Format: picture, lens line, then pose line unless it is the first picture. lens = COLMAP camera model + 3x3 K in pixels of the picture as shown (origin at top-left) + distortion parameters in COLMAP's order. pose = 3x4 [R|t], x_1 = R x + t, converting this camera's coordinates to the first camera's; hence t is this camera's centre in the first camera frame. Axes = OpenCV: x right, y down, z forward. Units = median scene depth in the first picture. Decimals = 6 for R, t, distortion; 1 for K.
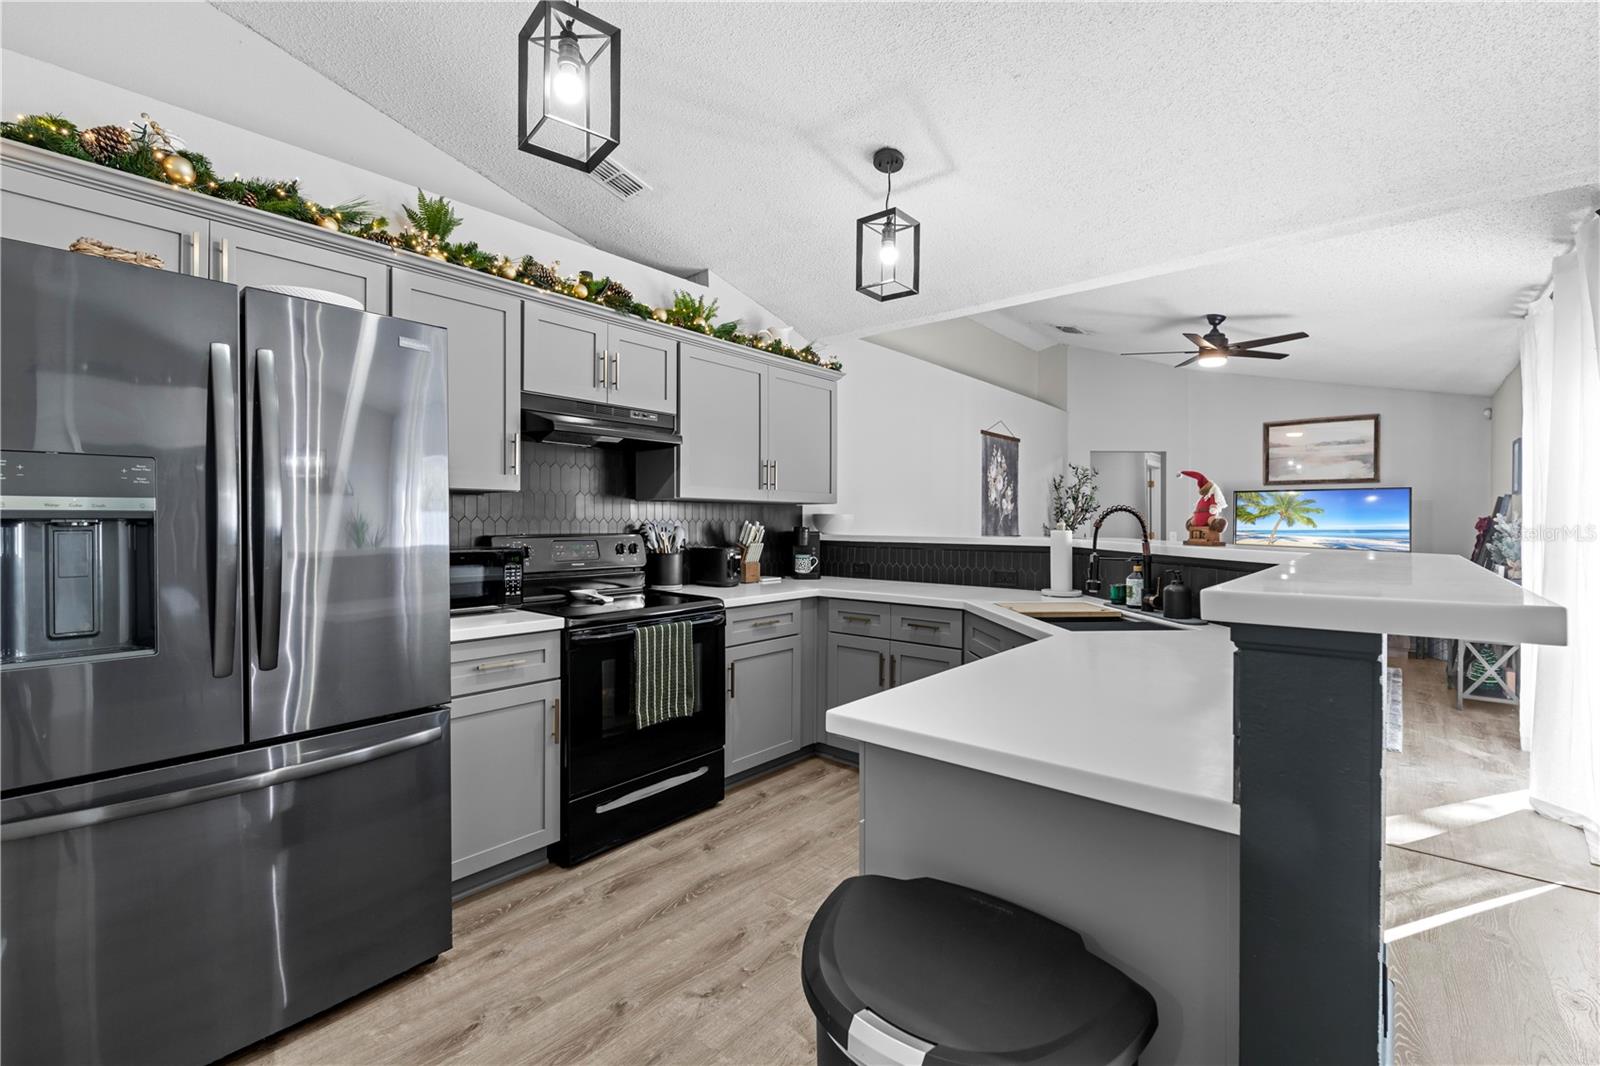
lens RADIAL K [[685.2, 0, 806.7], [0, 685.2, 534.4], [0, 0, 1]] dist [-0.000433, -0.000041]
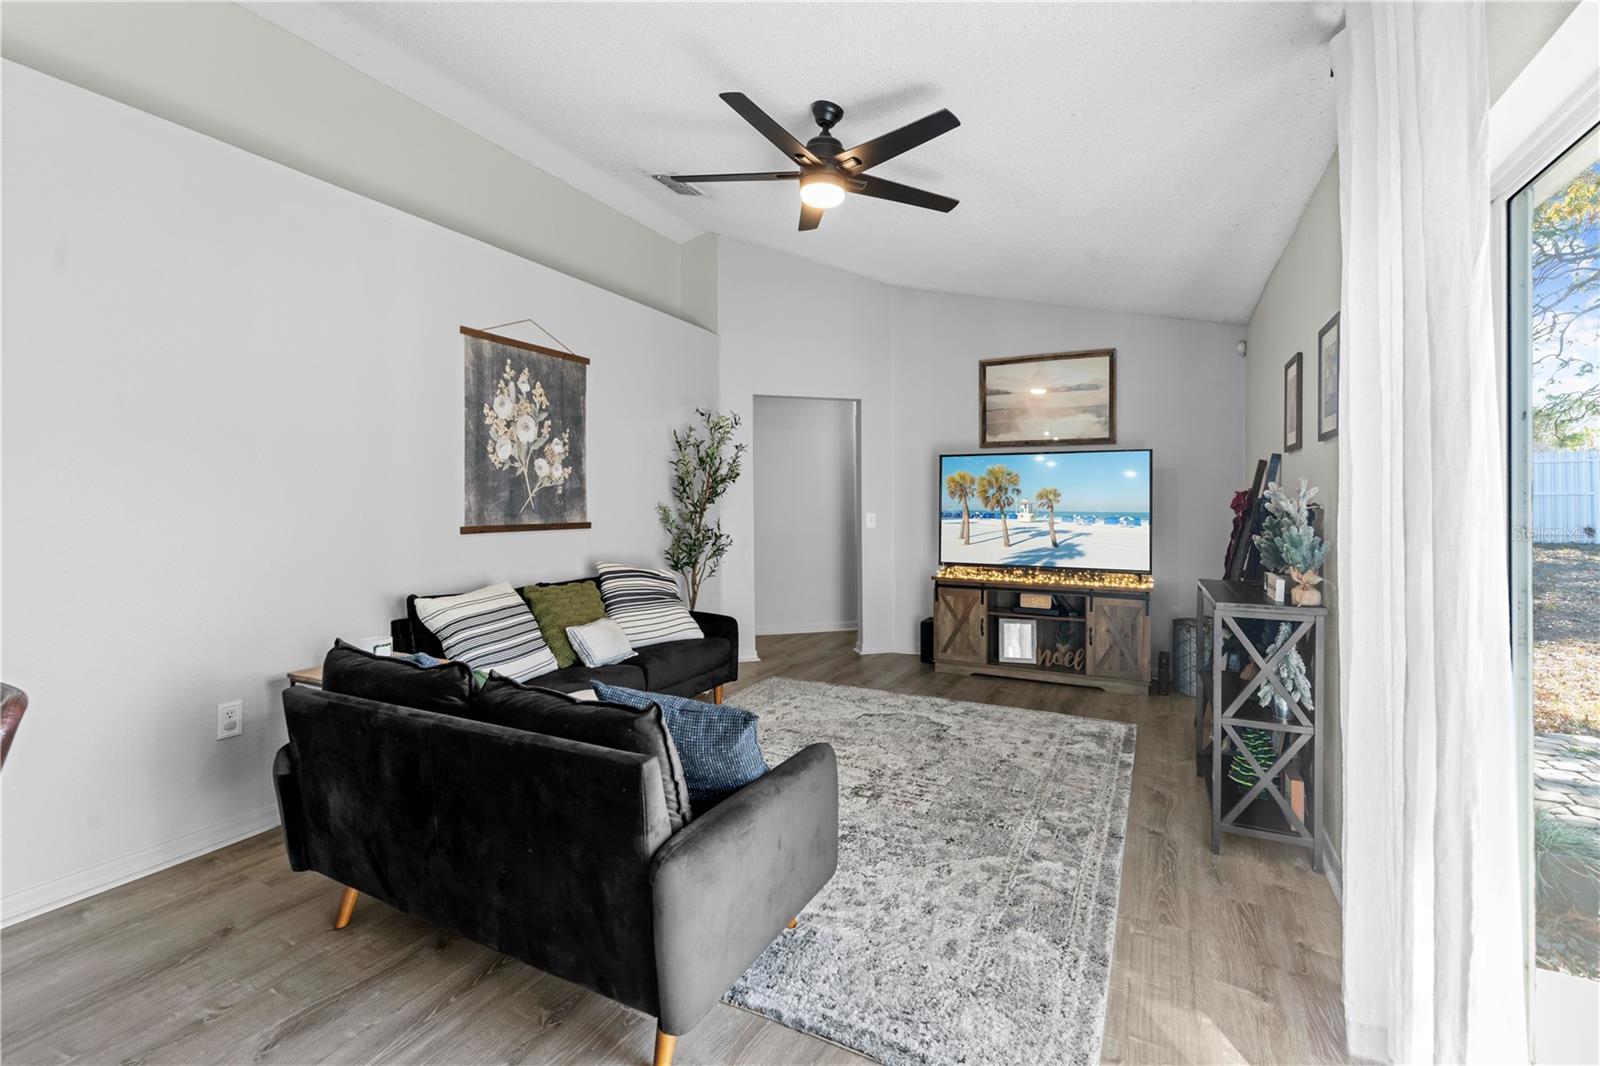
lens RADIAL K [[693.0, 0, 810.3], [0, 693.0, 518.0], [0, 0, 1]] dist [0.000181, -0.000215]
pose [[0.970010, -0.007652, 0.242946, 0.551314], [0.006262, 0.999959, 0.006495, -0.007895], [-0.242986, -0.004779, 0.970018, 0.589927]]
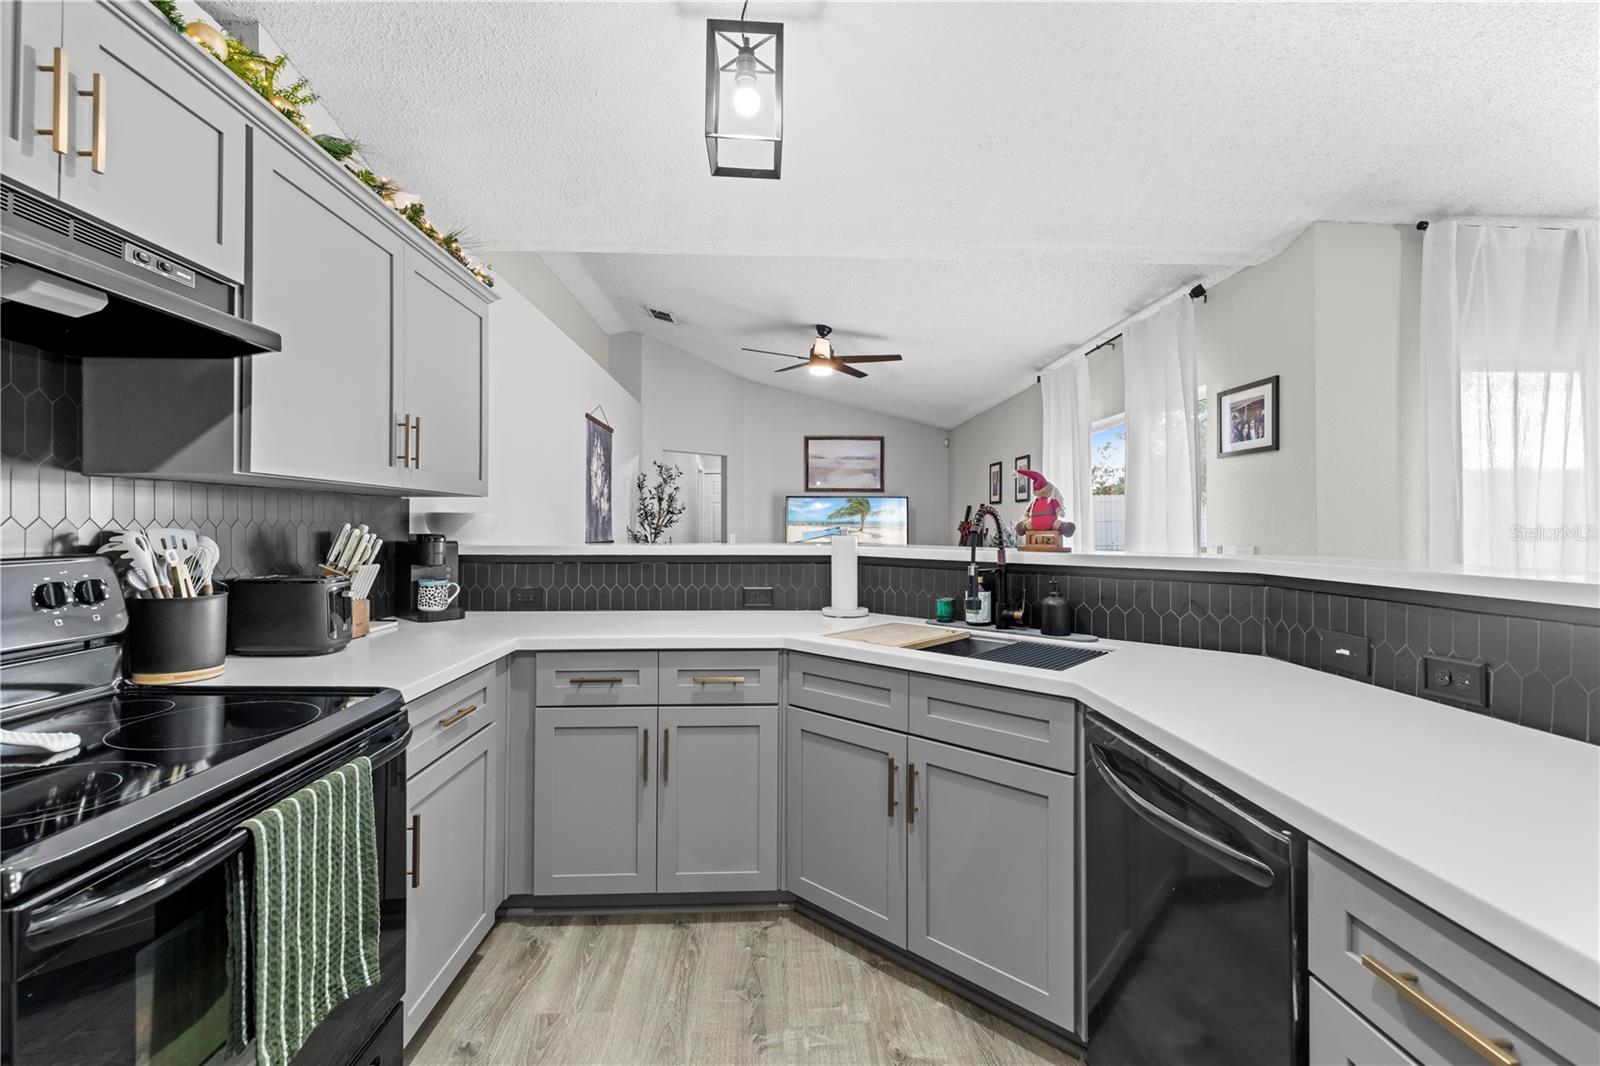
lens RADIAL K [[689.2, 0, 804.2], [0, 689.2, 524.9], [0, 0, 1]] dist [0.000431, -0.000233]
pose [[0.733361, -0.000549, 0.679840, -0.164984], [0.012058, 0.999853, -0.012200, -0.006756], [-0.679733, 0.017144, 0.733259, 0.309352]]
